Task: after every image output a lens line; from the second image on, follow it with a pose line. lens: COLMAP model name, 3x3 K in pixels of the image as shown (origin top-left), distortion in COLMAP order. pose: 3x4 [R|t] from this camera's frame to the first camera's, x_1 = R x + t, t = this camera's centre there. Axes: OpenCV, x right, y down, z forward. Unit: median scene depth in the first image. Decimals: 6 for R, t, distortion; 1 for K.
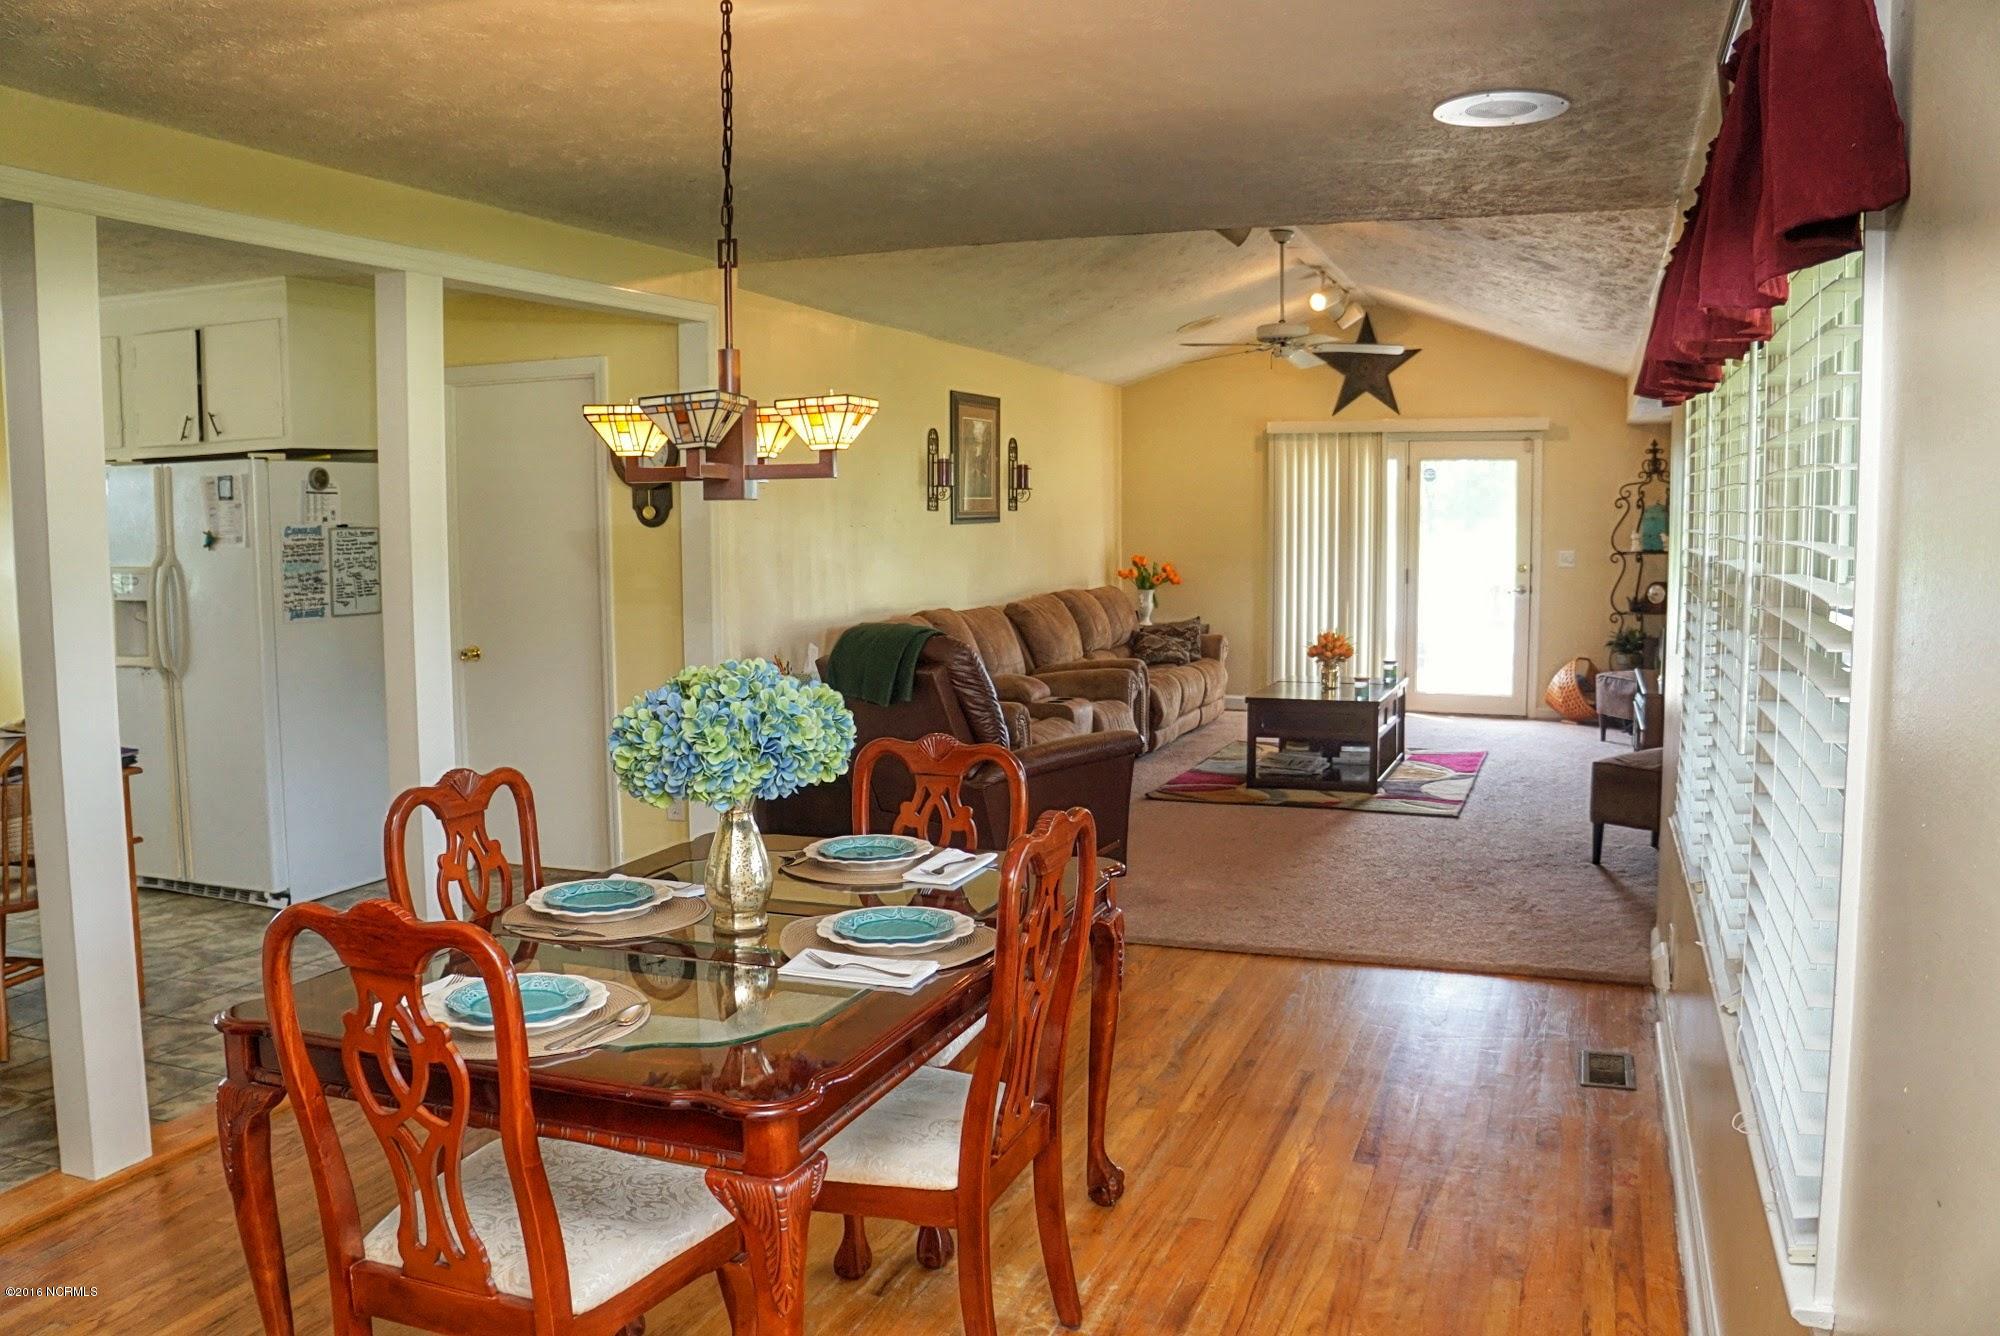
lens RADIAL K [[1571.2, 0, 1000.2], [0, 1571.2, 664.5], [0, 0, 1]] dist [-0.183996, 0.129618]
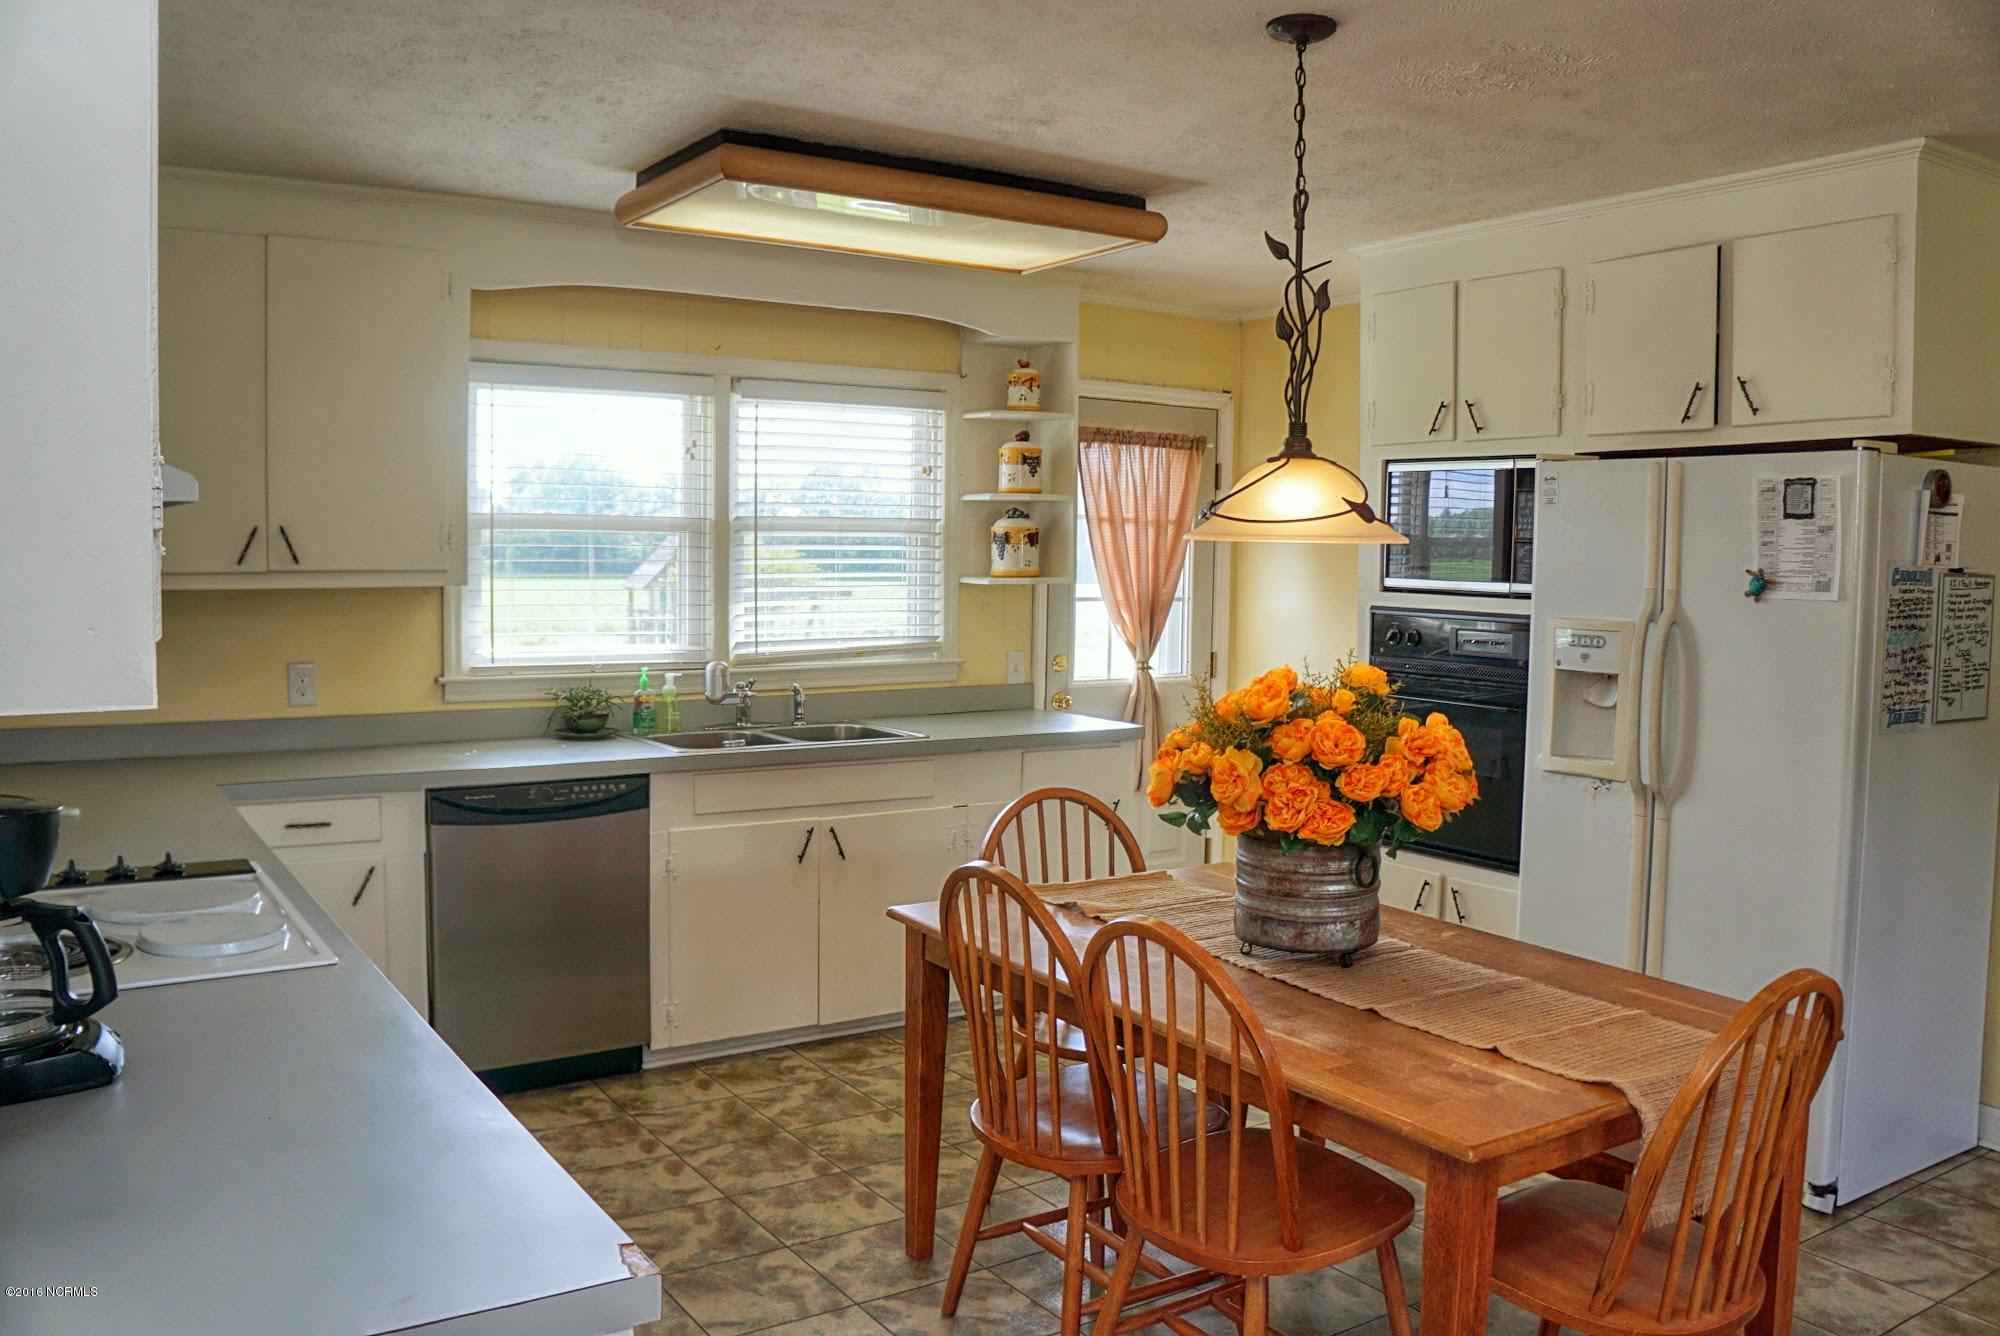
lens RADIAL K [[1571.2, 0, 980.7], [0, 1571.2, 665.6], [0, 0, 1]] dist [-0.183996, 0.129618]
pose [[0.816546, 0.062843, -0.573849, -0.419081], [-0.075910, 0.997114, 0.001181, -0.026858], [0.572267, 0.042596, 0.818960, 0.321826]]
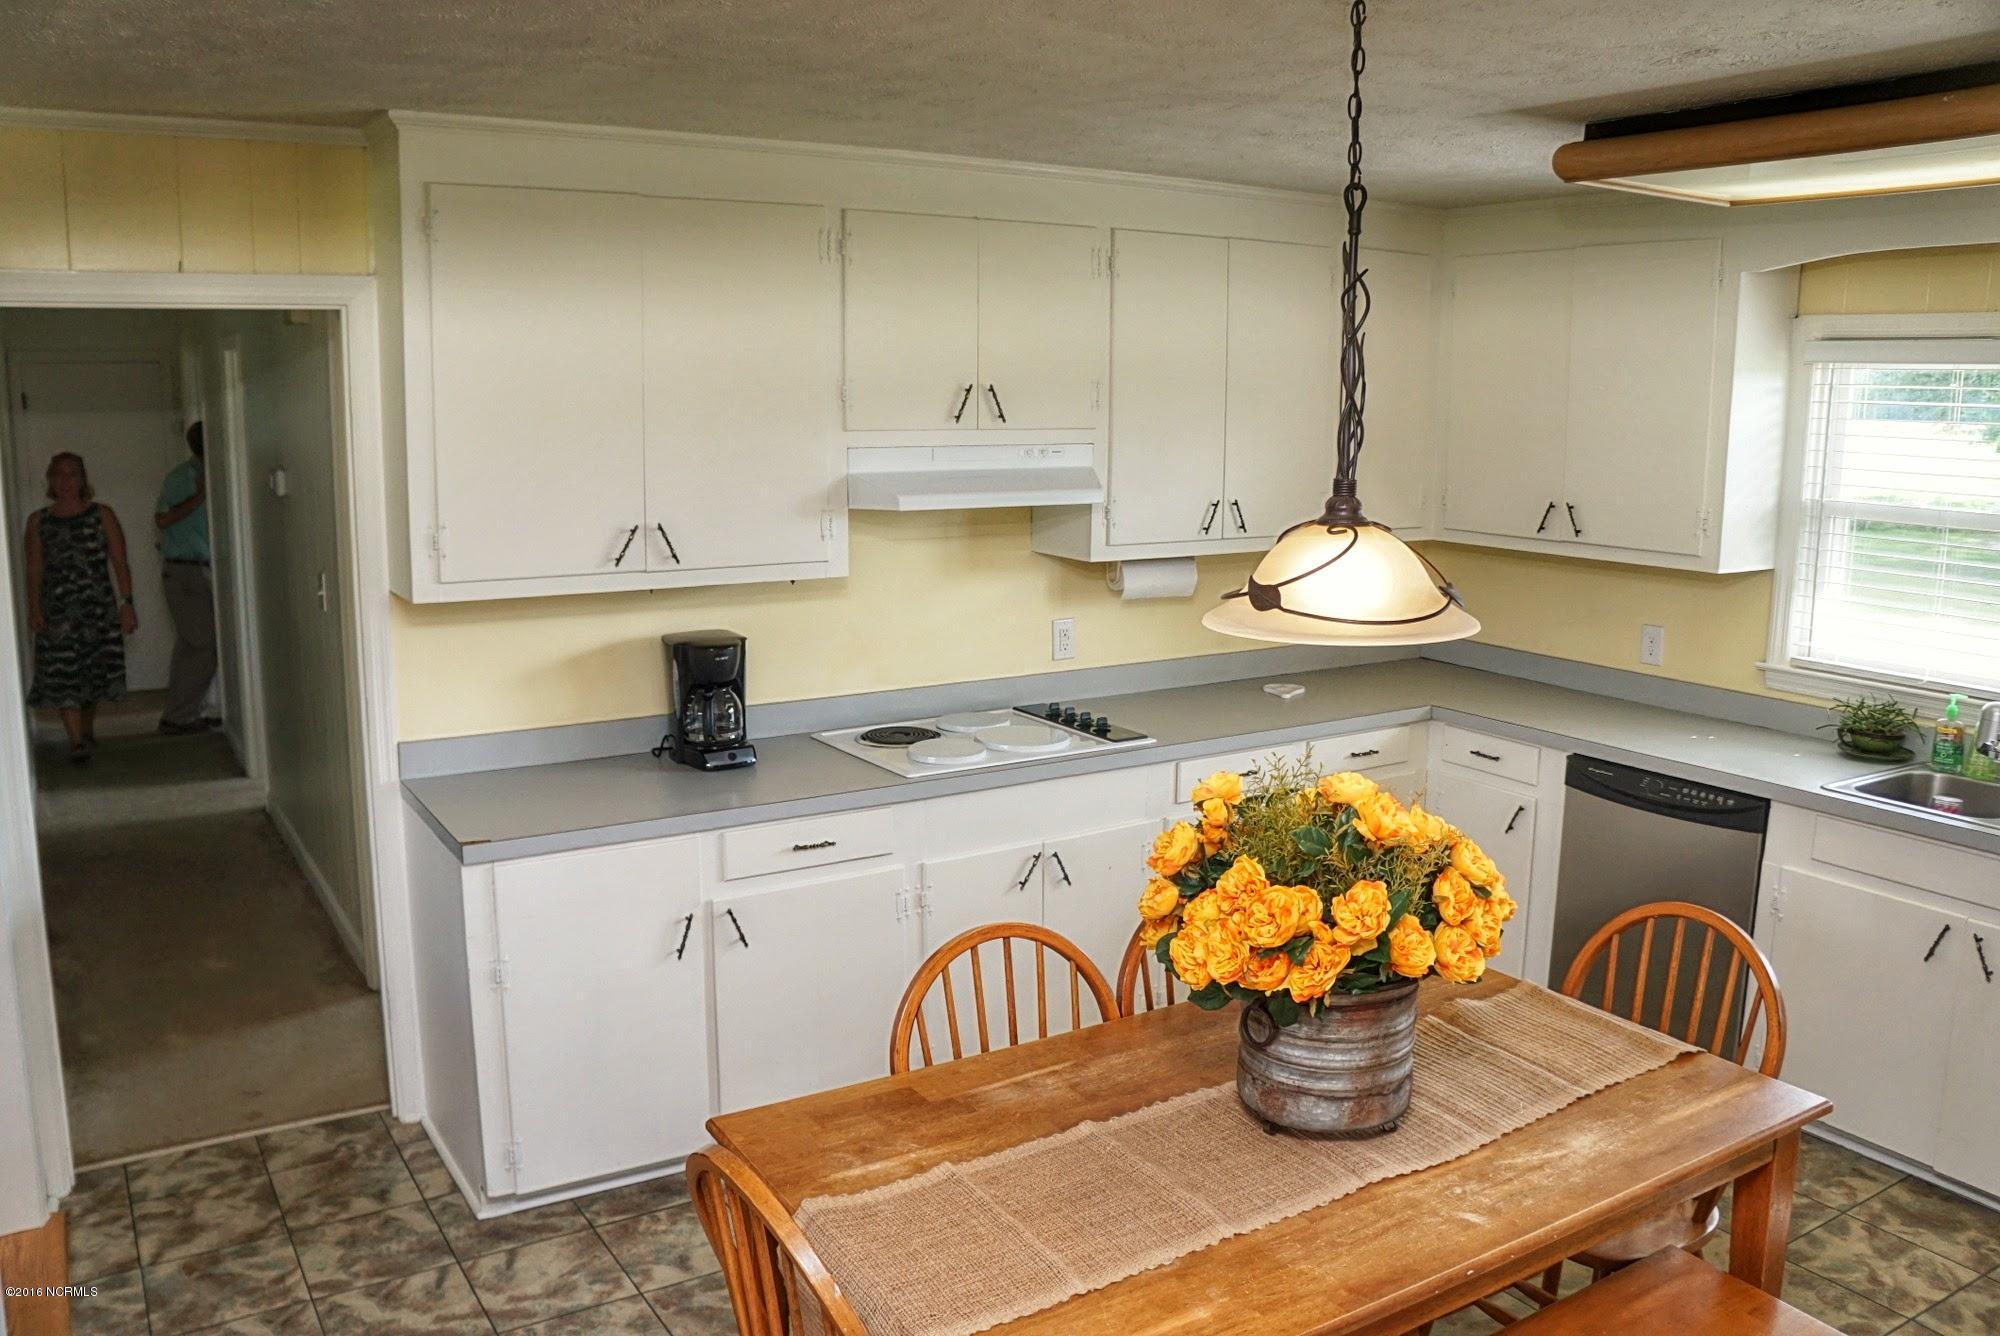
lens RADIAL K [[1571.2, 0, 981.2], [0, 1571.2, 659.5], [0, 0, 1]] dist [-0.183996, 0.129618]
pose [[-0.595890, 0.142856, -0.790258, -0.256875], [-0.077240, 0.969293, 0.233463, -0.145609], [0.799343, 0.200158, -0.566558, 0.909757]]
